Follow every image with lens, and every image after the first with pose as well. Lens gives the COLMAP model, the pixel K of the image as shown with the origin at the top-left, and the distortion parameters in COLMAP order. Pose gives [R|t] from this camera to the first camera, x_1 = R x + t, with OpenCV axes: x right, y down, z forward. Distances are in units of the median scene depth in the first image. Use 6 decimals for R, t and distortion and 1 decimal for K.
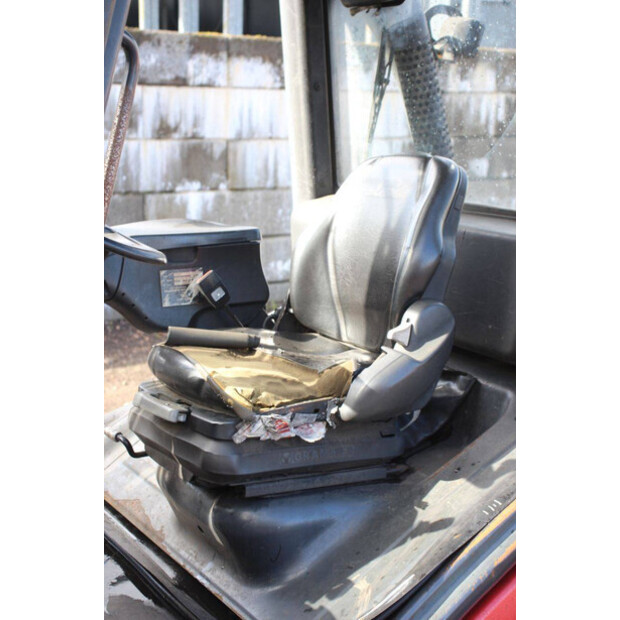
lens RADIAL K [[1081.6, 0, 310.0], [0, 1081.6, 310.0], [0, 0, 1]] dist [0.238257, 0.000793]
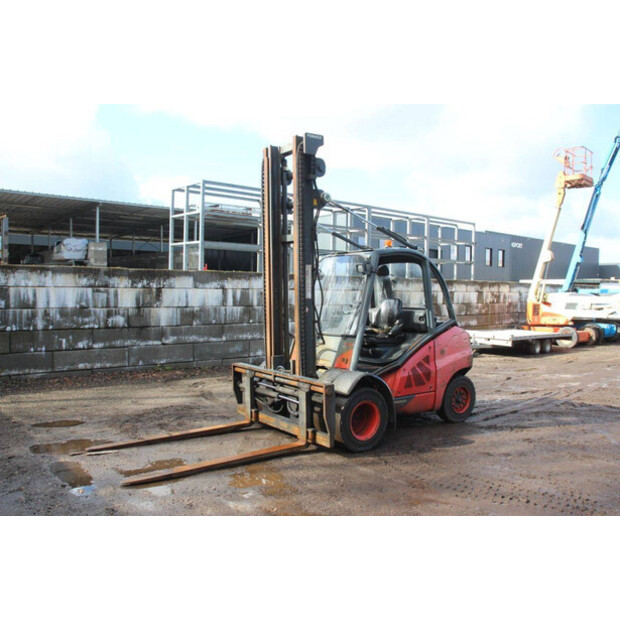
lens RADIAL K [[549.0, 0, 310.0], [0, 549.0, 310.0], [0, 0, 1]] dist [-0.145674, 0.139226]
pose [[0.996471, -0.013833, 0.082789, -0.656225], [0.027145, 0.986433, -0.161902, 0.425125], [-0.079426, 0.163578, 0.983328, -2.093762]]
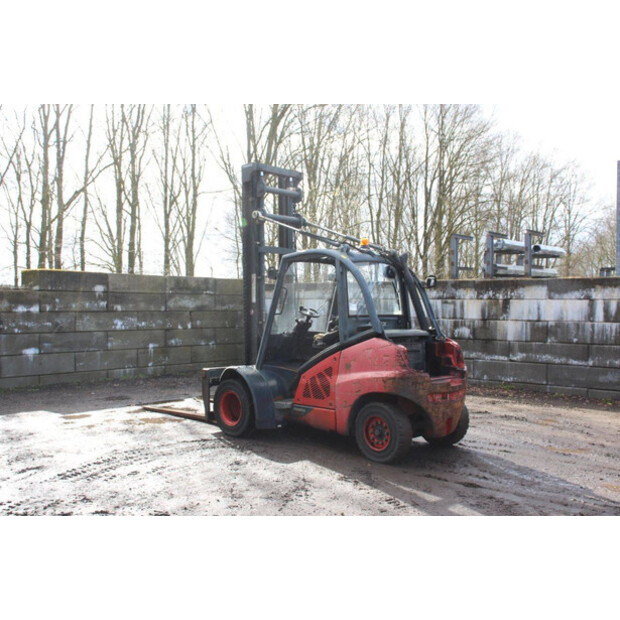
lens RADIAL K [[675.0, 0, 310.0], [0, 675.0, 310.0], [0, 0, 1]] dist [-0.052378, 0.046402]
pose [[0.246391, -0.012226, -0.969094, 3.394314], [-0.194988, 0.978849, -0.061925, 0.155244], [0.949353, 0.204219, 0.238795, -0.086273]]
